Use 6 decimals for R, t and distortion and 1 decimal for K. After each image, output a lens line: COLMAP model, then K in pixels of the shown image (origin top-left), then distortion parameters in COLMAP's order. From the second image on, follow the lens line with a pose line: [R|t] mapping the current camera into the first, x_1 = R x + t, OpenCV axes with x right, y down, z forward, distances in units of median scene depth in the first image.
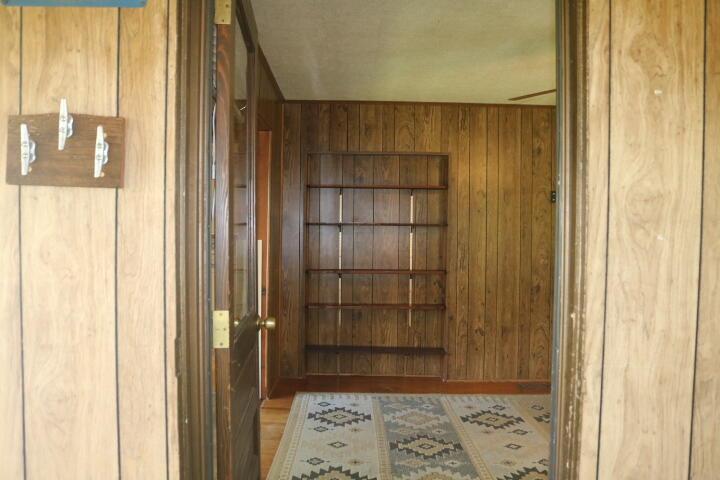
lens RADIAL K [[593.8, 0, 356.7], [0, 593.8, 248.9], [0, 0, 1]] dist [-0.159145, 0.130040]
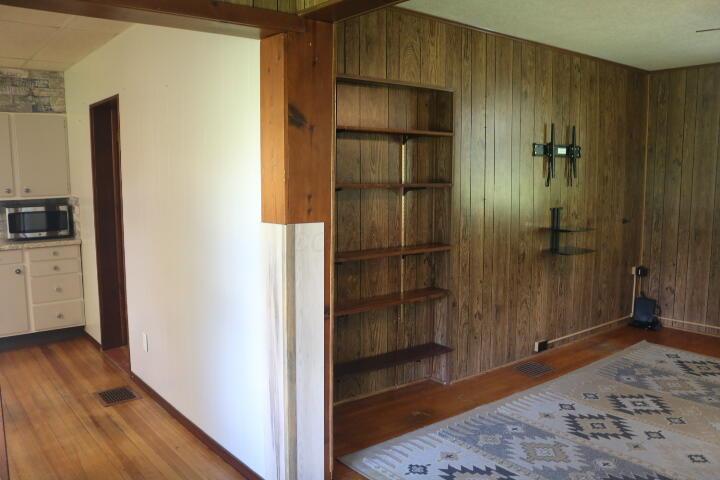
lens RADIAL K [[593.8, 0, 356.7], [0, 593.8, 248.9], [0, 0, 1]] dist [-0.159145, 0.130040]
pose [[0.789182, -0.086042, 0.608103, -0.410572], [0.026719, 0.994010, 0.105970, -0.041755], [-0.613578, -0.067382, 0.786754, 0.471403]]
